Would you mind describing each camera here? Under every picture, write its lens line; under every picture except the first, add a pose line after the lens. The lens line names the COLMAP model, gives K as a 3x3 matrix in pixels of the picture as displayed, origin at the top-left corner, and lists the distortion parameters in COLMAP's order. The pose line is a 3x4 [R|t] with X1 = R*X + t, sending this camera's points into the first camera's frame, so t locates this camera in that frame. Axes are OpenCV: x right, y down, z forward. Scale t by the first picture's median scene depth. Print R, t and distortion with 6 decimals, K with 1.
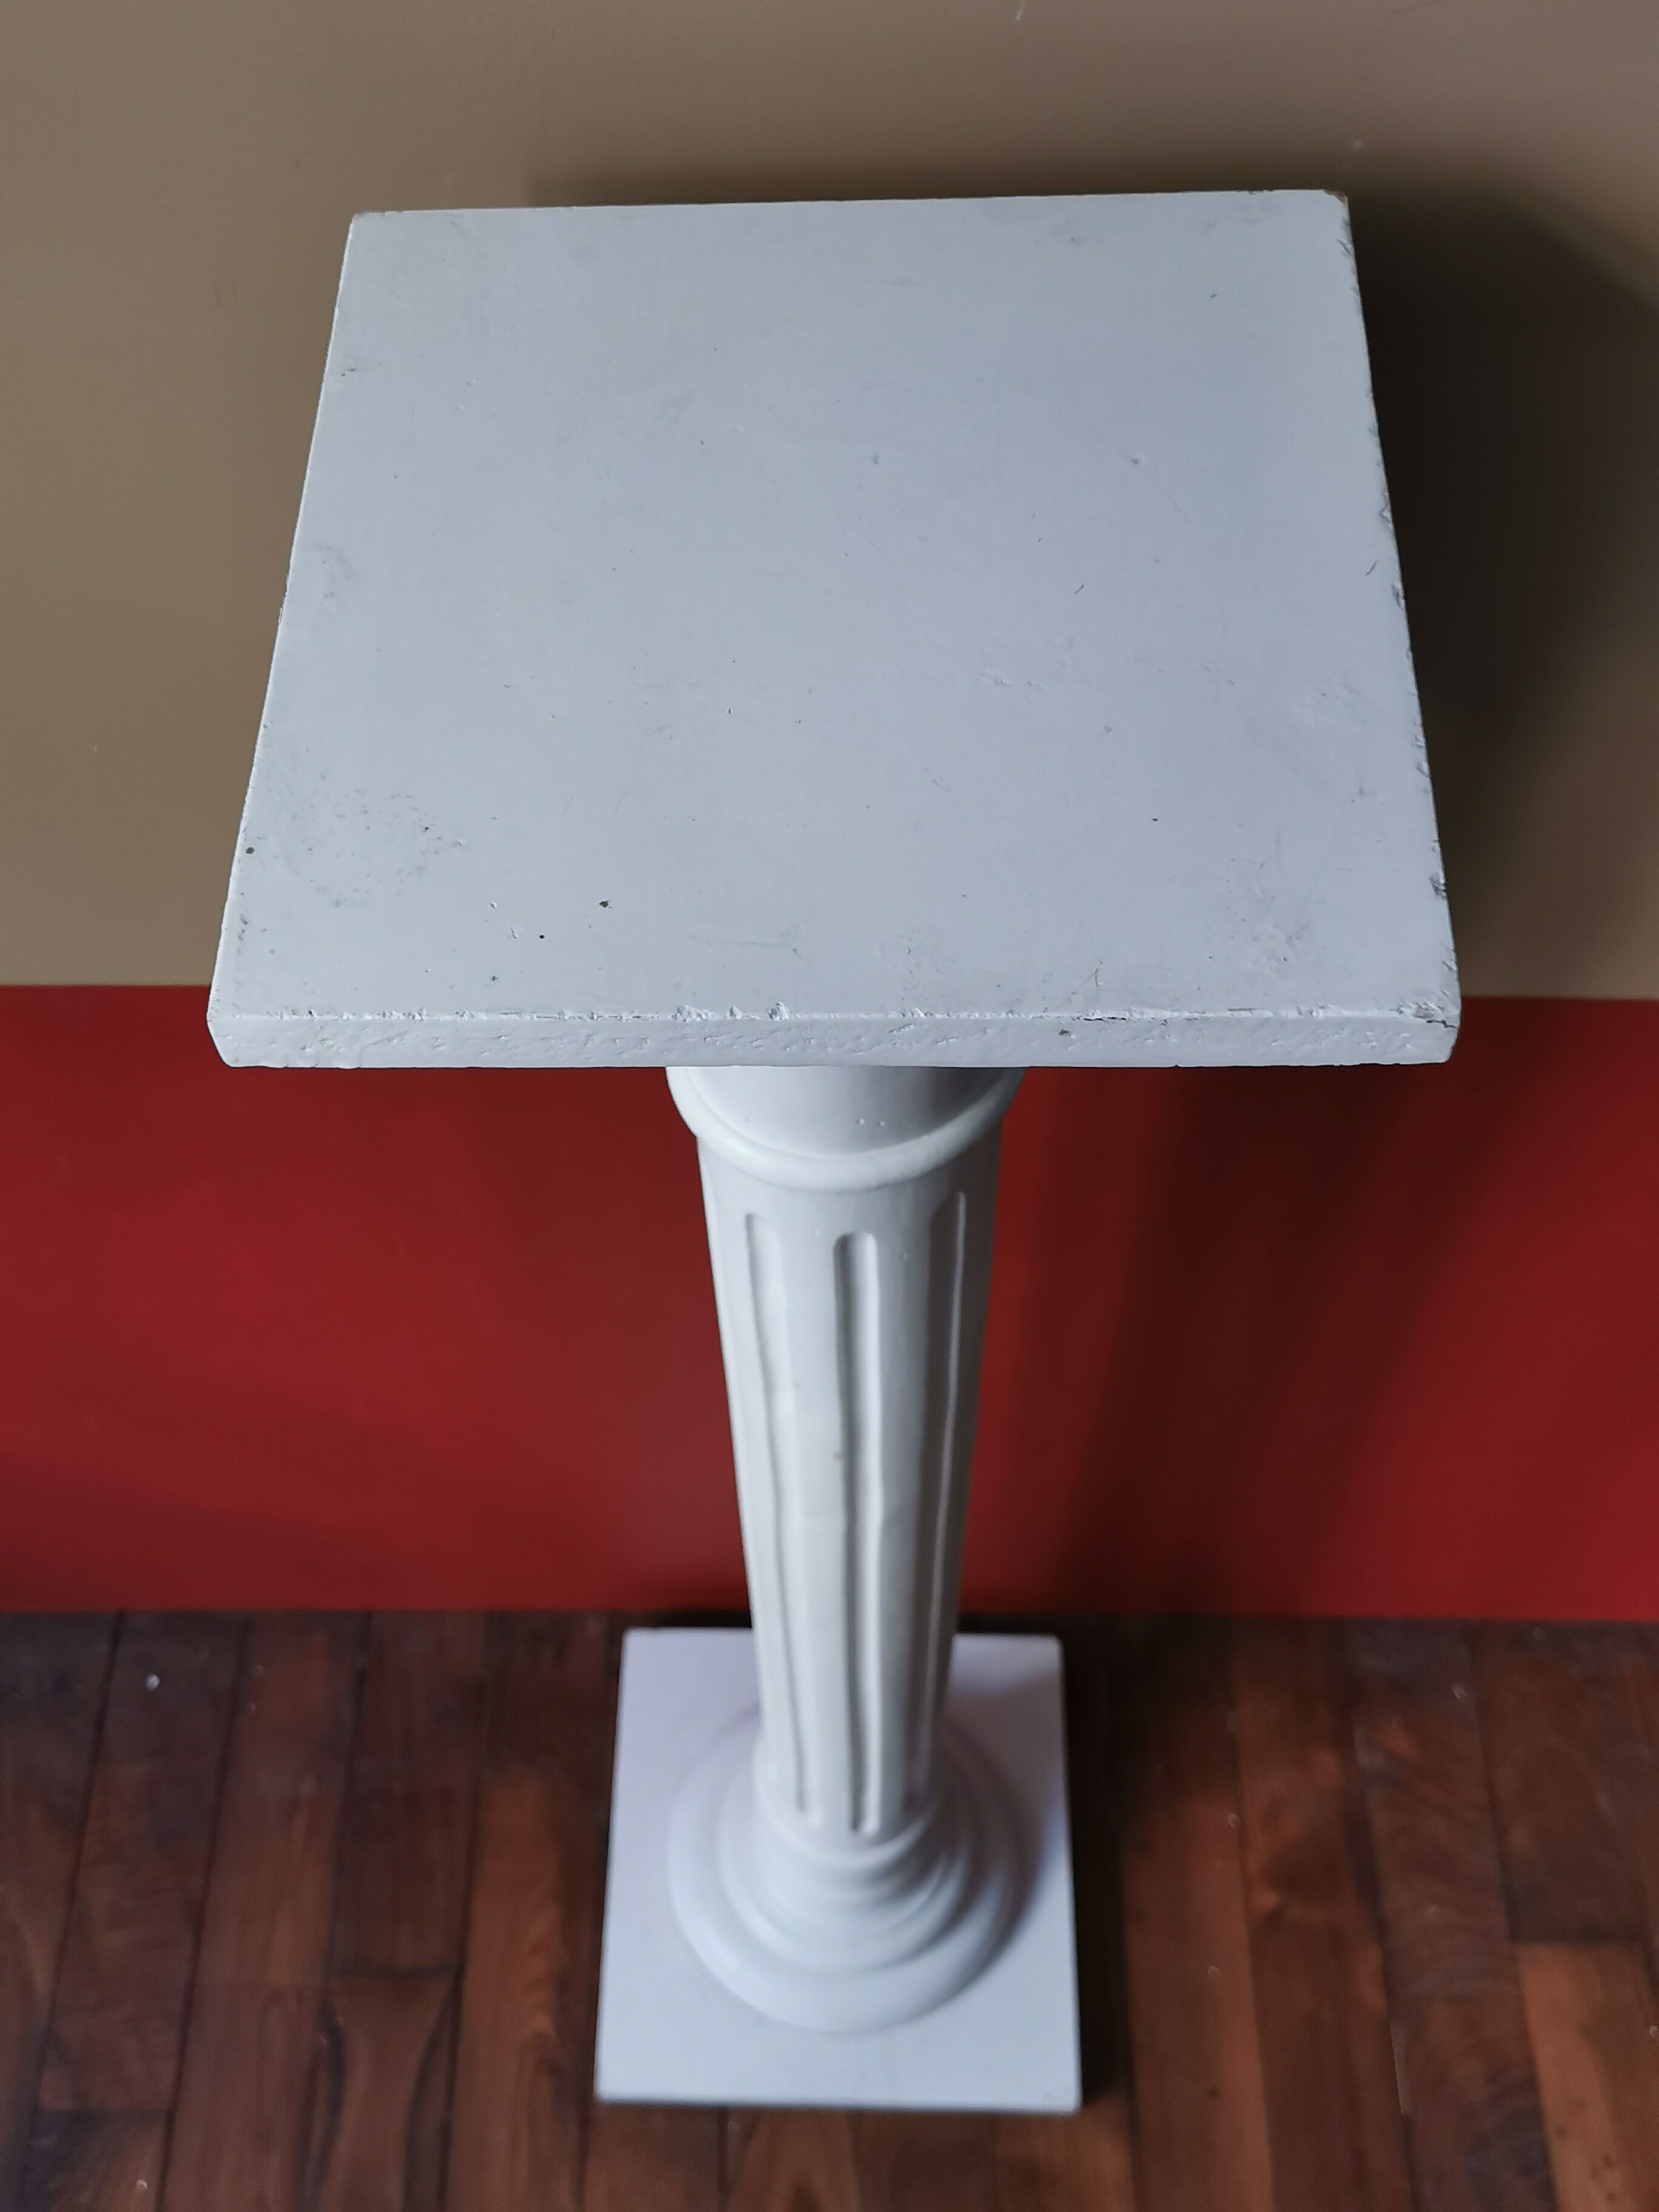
lens RADIAL K [[2466.1, 0, 821.8], [0, 2466.1, 1148.7], [0, 0, 1]] dist [0.039868, 0.000000]
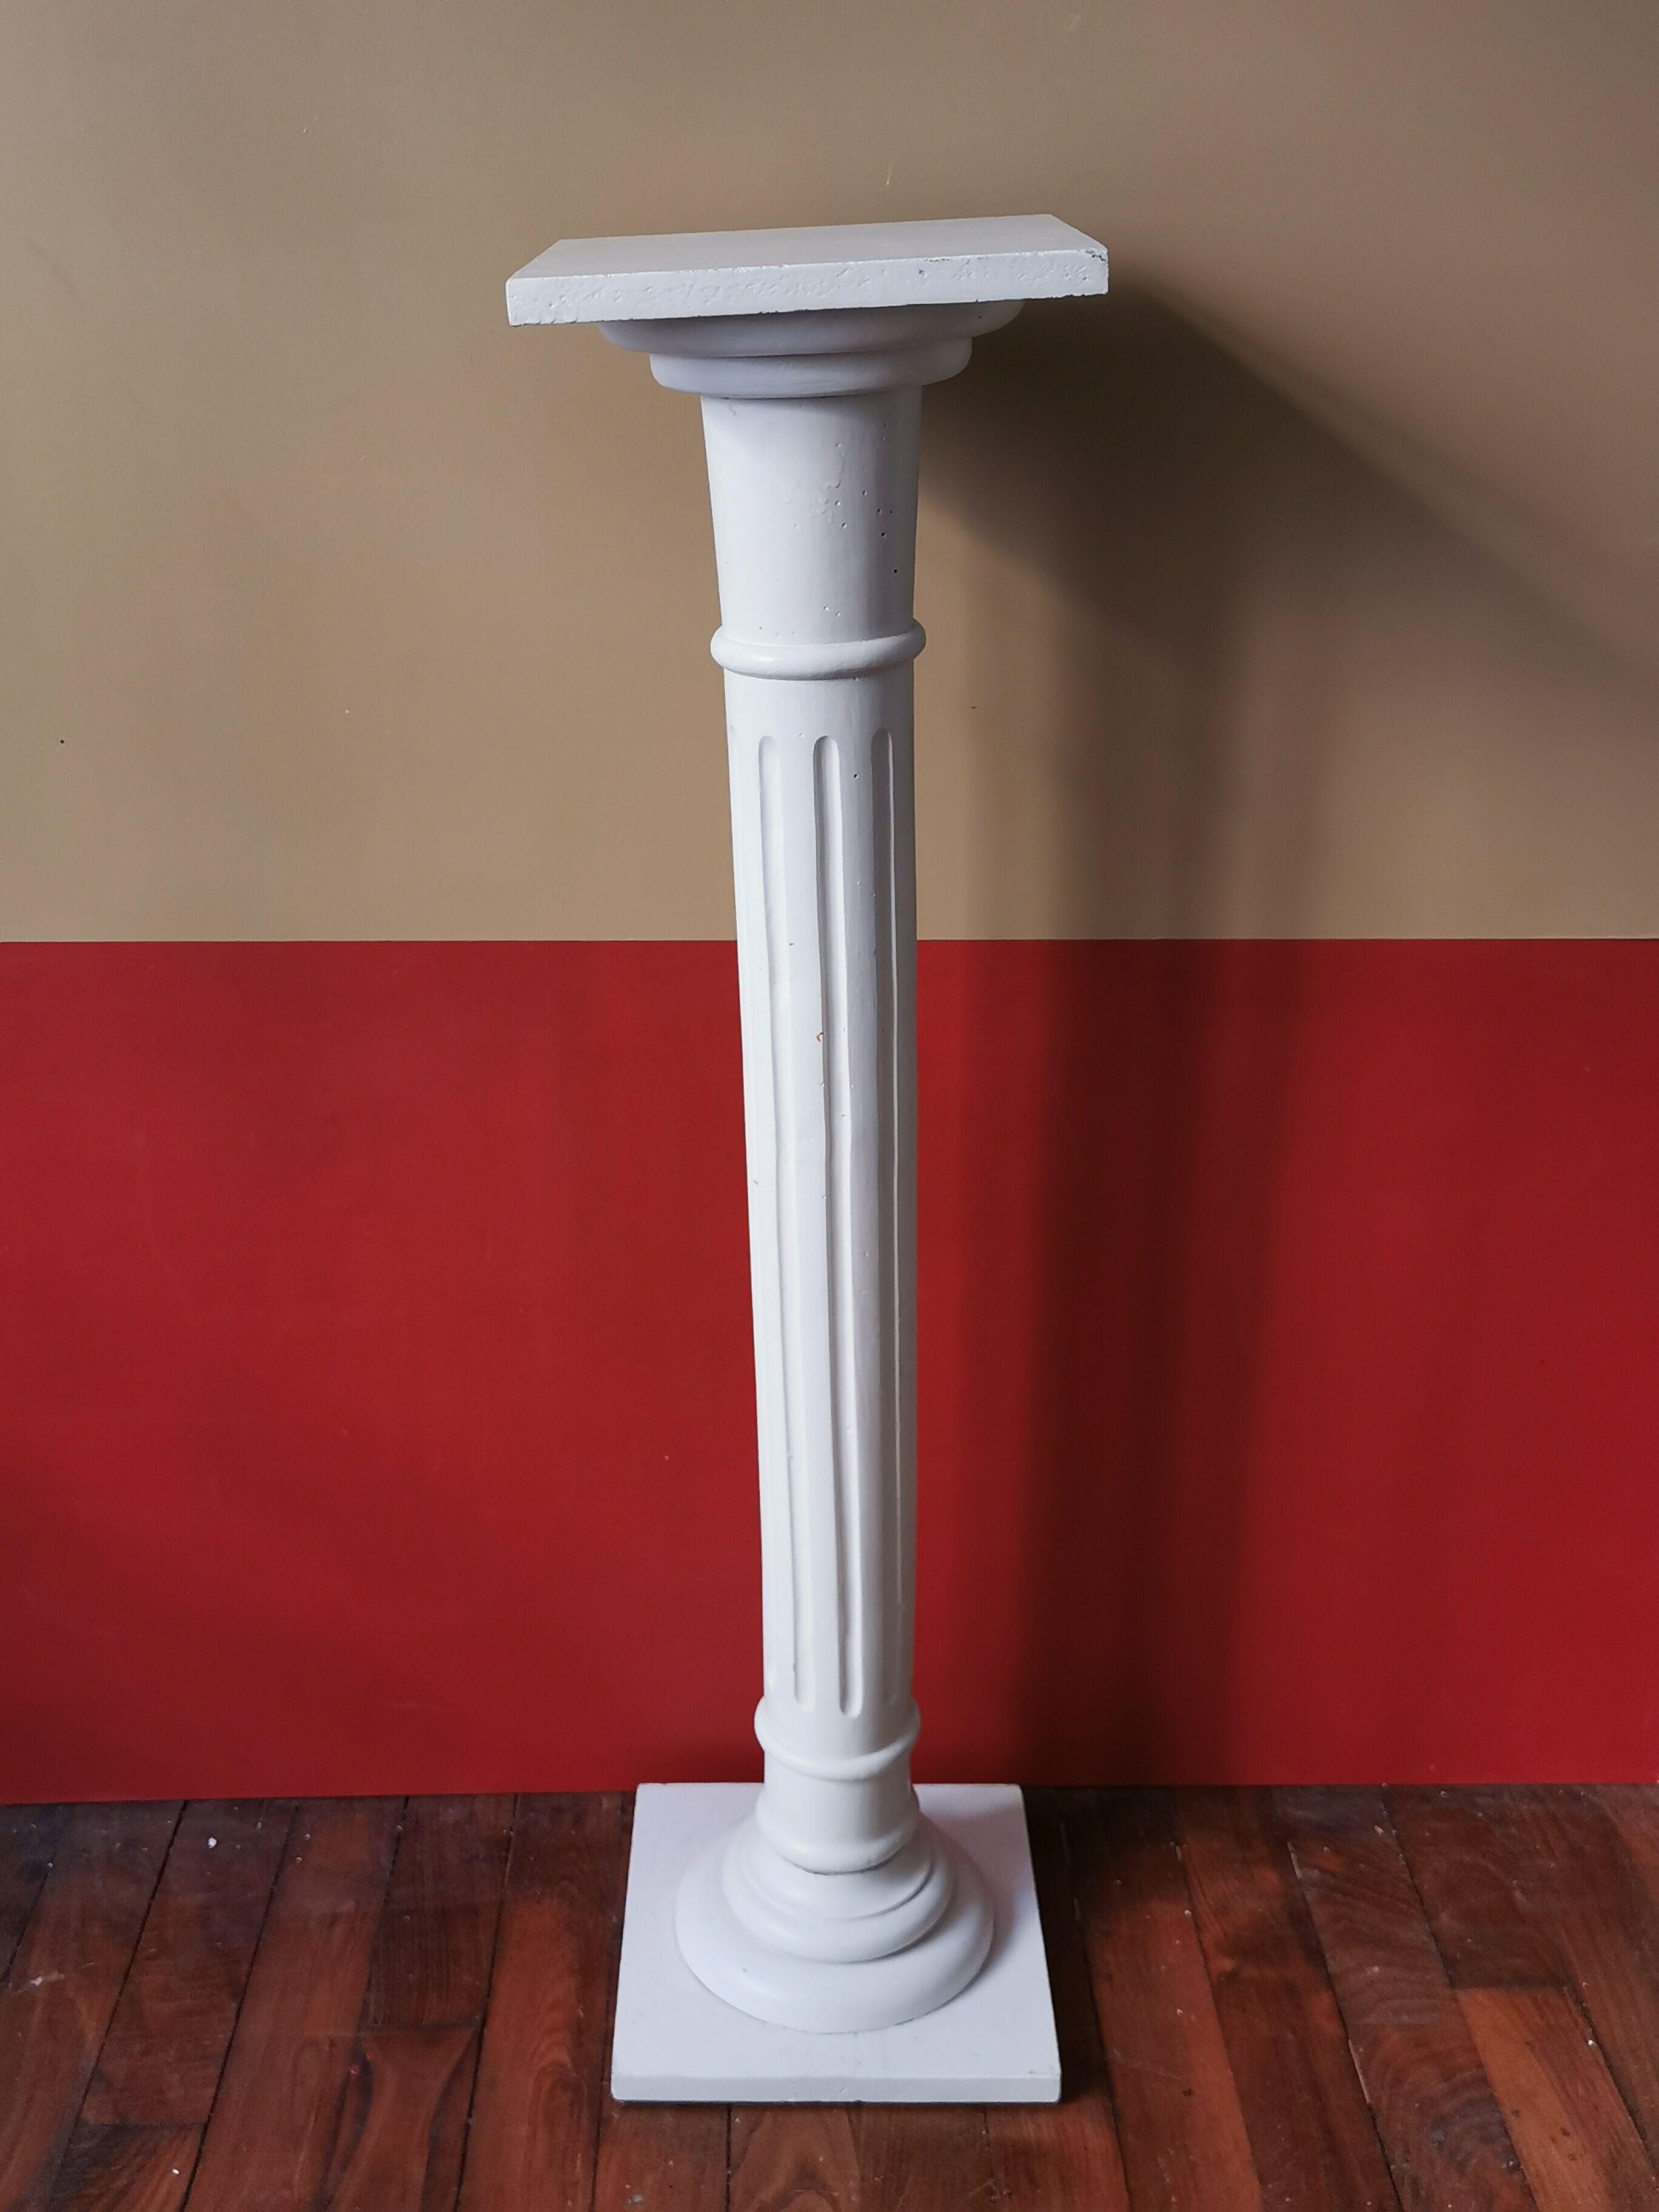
lens RADIAL K [[2466.1, 0, 829.3], [0, 2466.1, 1119.2], [0, 0, 1]] dist [0.039868, 0.000000]
pose [[0.999496, -0.017577, 0.026432, -0.017377], [0.029561, 0.818829, -0.573276, 0.643598], [-0.011567, 0.573769, 0.818936, -0.111704]]
